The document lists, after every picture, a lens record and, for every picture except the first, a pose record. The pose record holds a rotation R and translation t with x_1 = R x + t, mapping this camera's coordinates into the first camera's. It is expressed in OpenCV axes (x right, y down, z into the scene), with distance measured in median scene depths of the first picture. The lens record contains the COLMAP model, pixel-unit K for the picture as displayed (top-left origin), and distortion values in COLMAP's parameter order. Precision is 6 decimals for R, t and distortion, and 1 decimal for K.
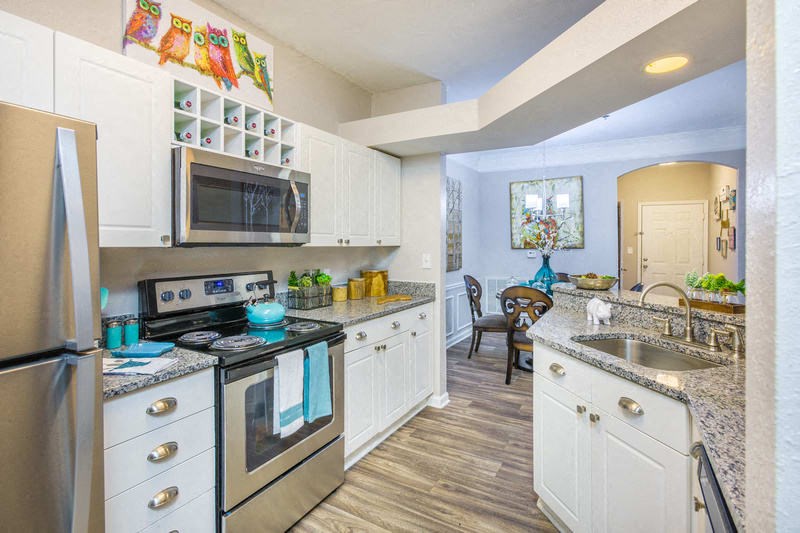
lens RADIAL K [[395.9, 0, 410.5], [0, 395.9, 252.7], [0, 0, 1]] dist [0.004228, -0.000319]
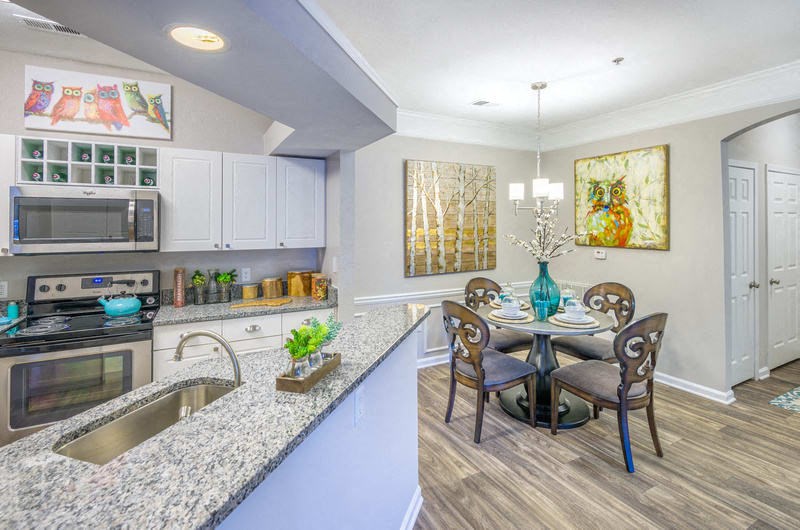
lens RADIAL K [[395.9, 0, 412.4], [0, 395.9, 222.1], [0, 0, 1]] dist [0.004228, -0.000319]
pose [[0.838176, 0.010769, -0.545293, 0.990108], [-0.015956, 0.999861, -0.004780, -0.111478], [0.545166, 0.012707, 0.838232, 0.412203]]
